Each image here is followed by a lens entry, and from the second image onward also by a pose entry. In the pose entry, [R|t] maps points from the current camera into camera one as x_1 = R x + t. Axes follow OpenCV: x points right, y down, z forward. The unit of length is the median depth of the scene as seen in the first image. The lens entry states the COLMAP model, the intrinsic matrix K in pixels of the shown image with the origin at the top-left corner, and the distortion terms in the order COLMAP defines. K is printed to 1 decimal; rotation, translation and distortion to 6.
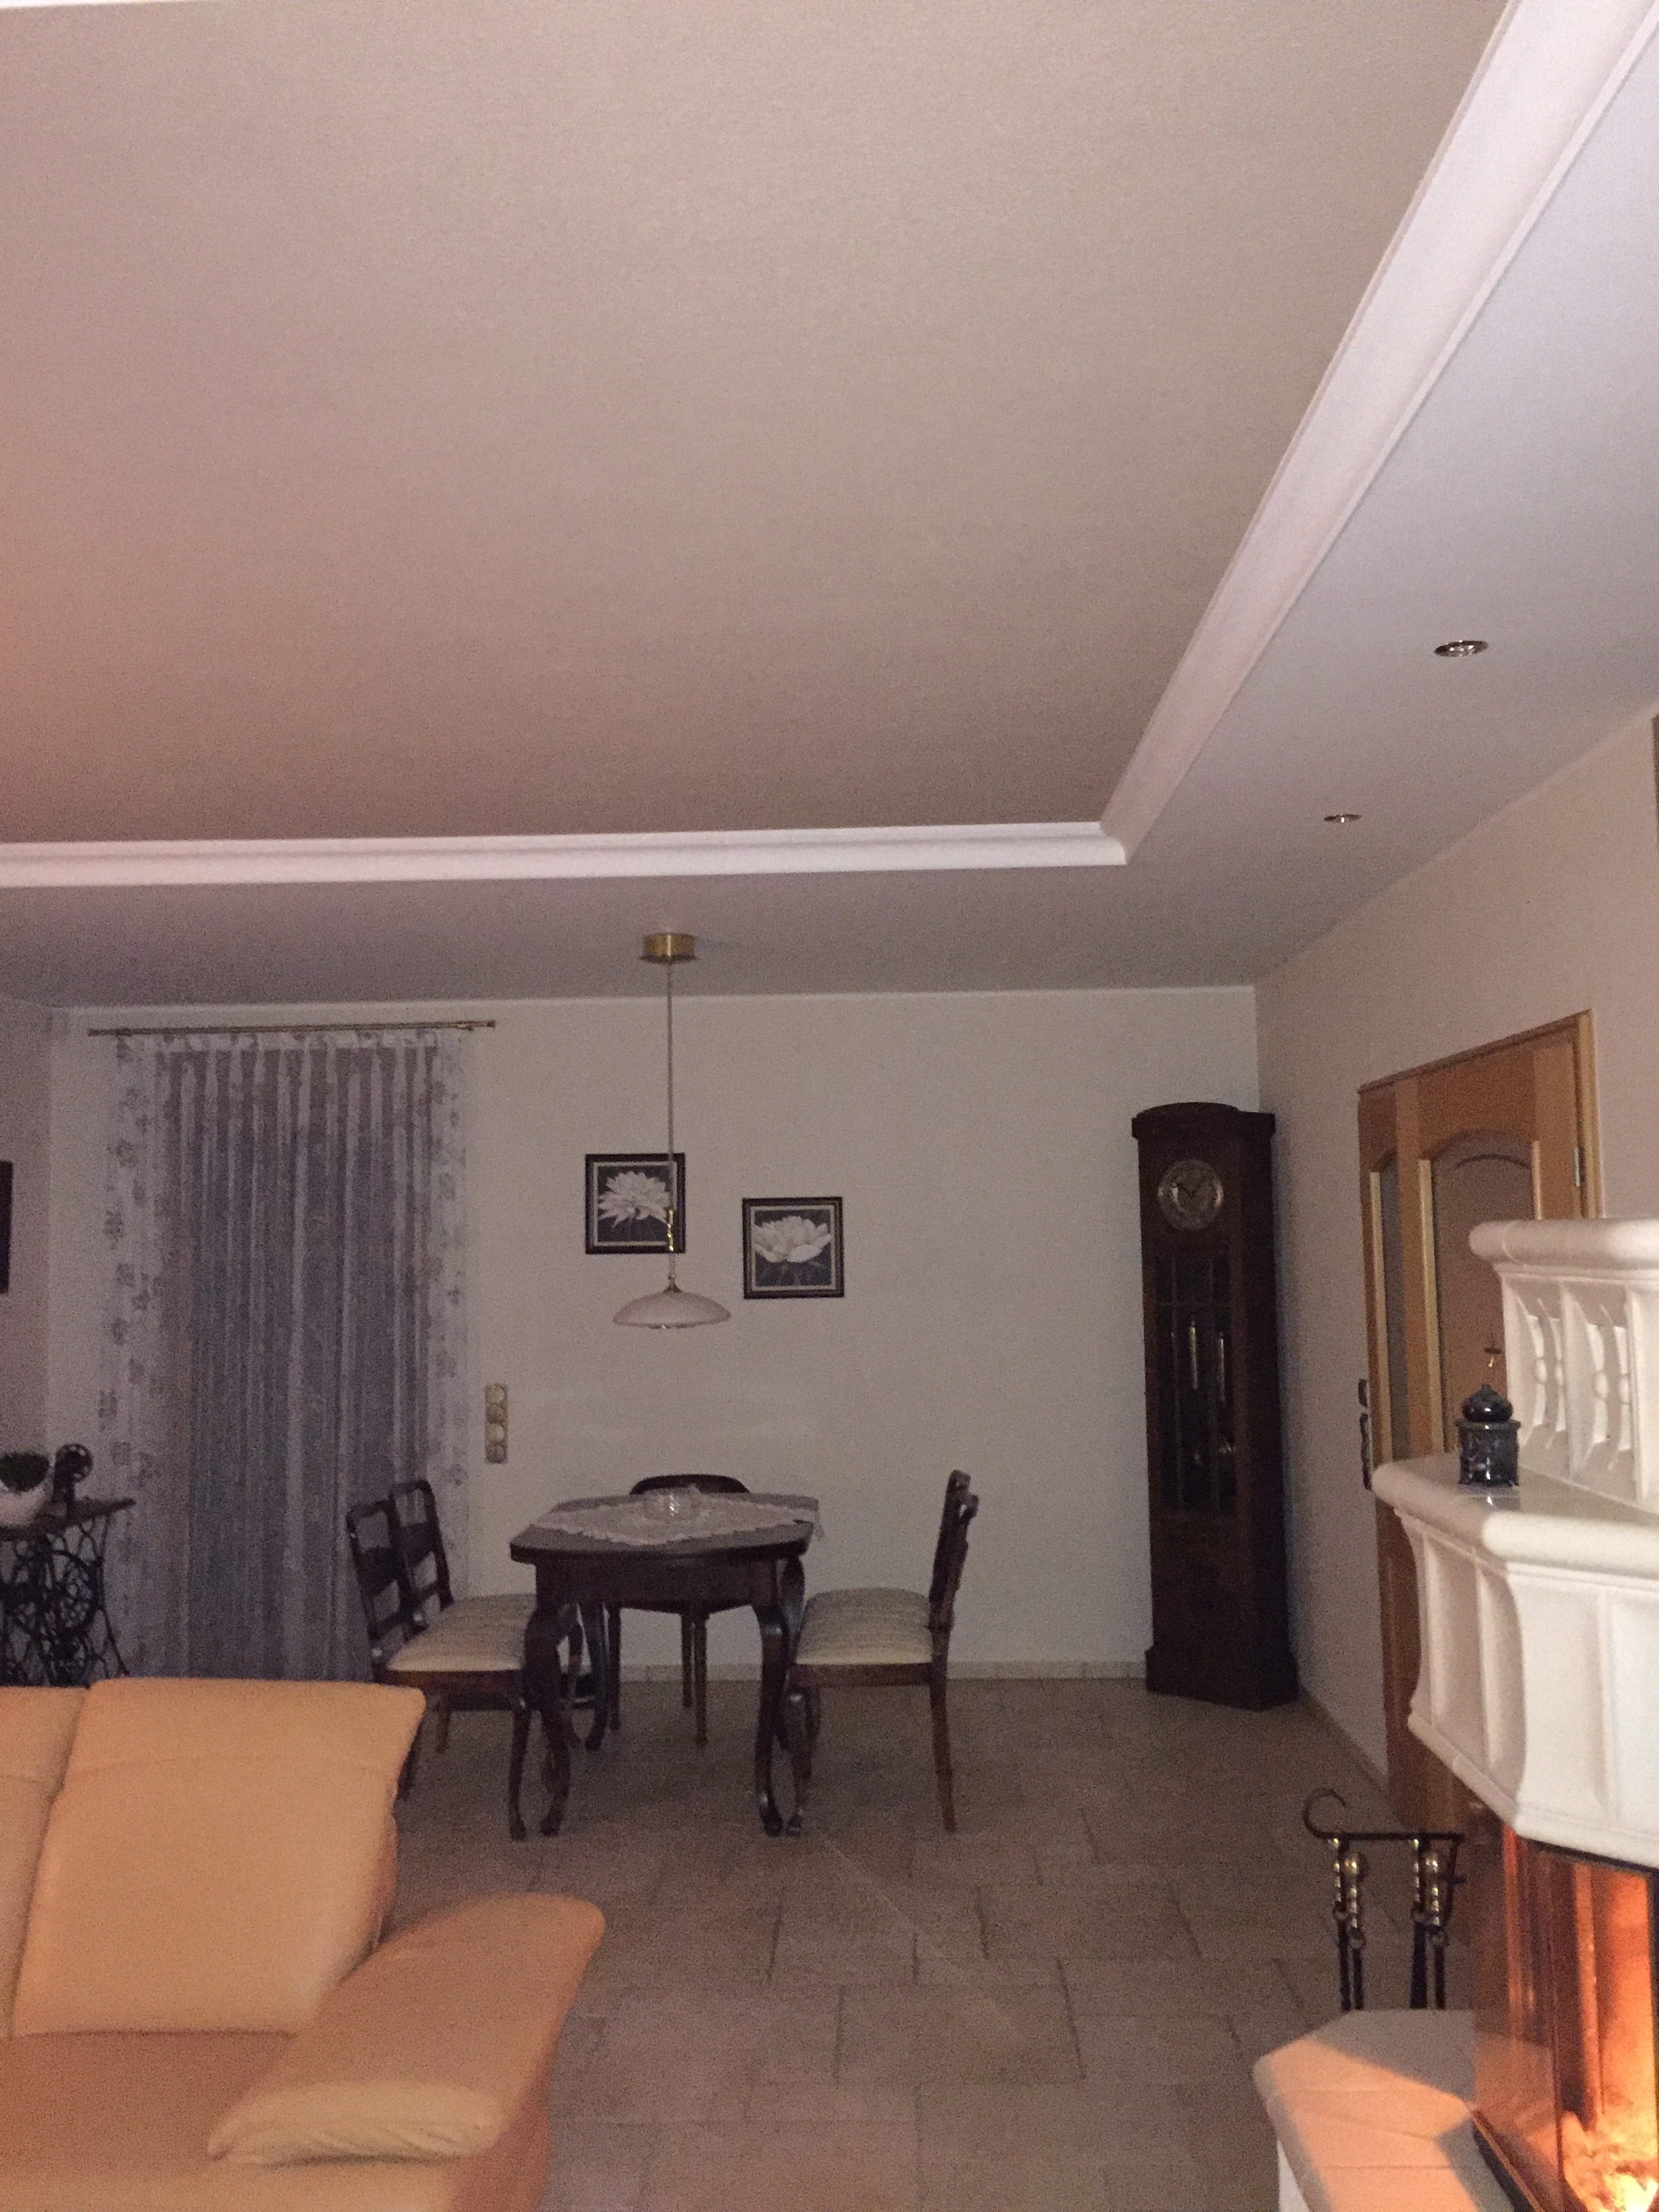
lens RADIAL K [[1890.2, 0, 828.5], [0, 1890.2, 1090.7], [0, 0, 1]] dist [0.080919, -0.096354]
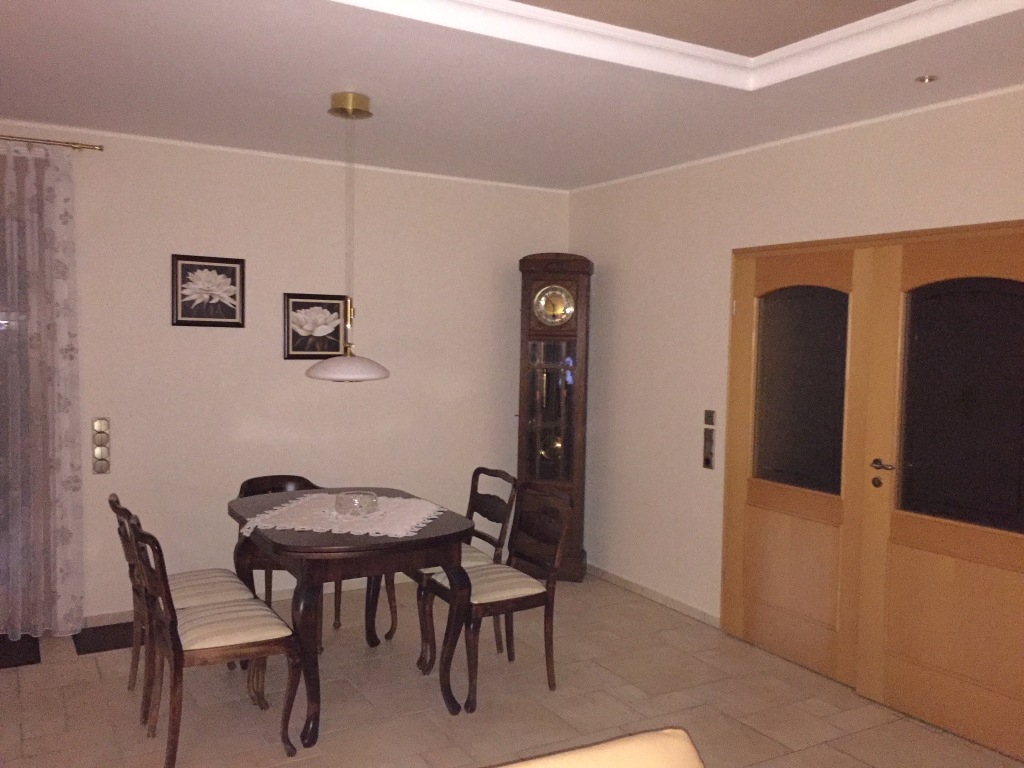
lens RADIAL K [[877.5, 0, 512.0], [0, 877.5, 384.0], [0, 0, 1]] dist [0.065872, -0.014626]
pose [[0.844868, 0.001766, 0.534972, -0.267842], [-0.076793, 0.990039, 0.118008, 0.032171], [-0.529434, -0.140783, 0.836588, 0.308721]]
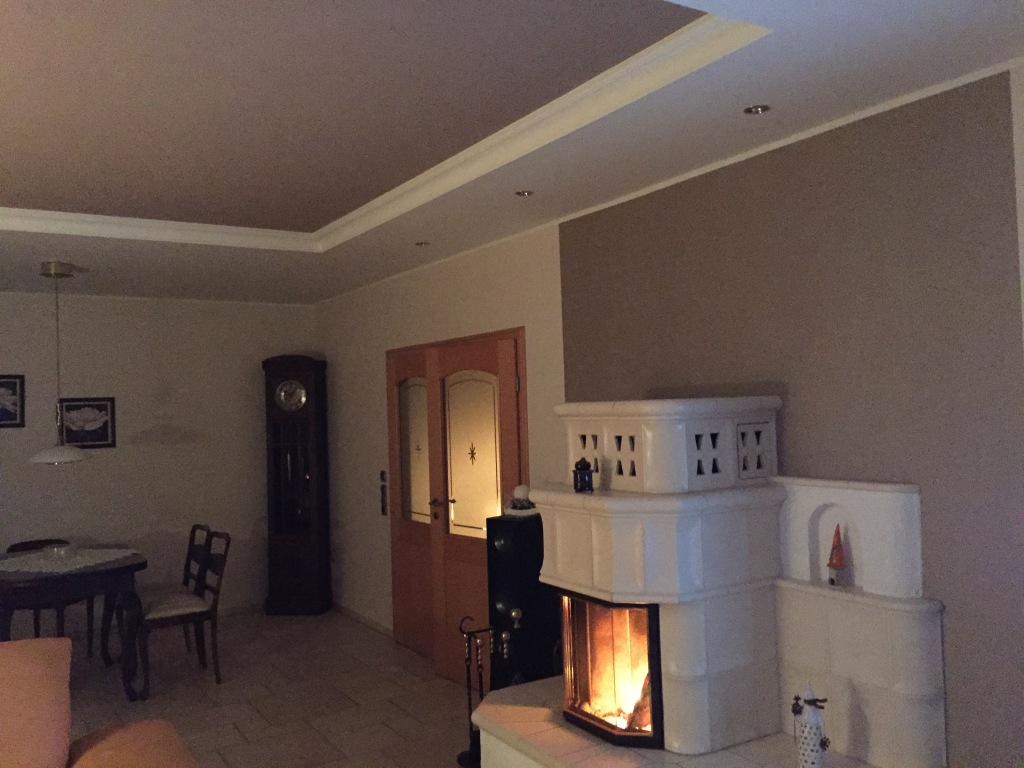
lens RADIAL K [[875.0, 0, 509.4], [0, 875.0, 382.5], [0, 0, 1]] dist [0.080919, -0.096354]
pose [[0.832667, 0.006100, 0.553740, -0.165042], [-0.026860, 0.999207, 0.029381, 0.001169], [-0.553122, -0.039338, 0.832171, -0.017053]]
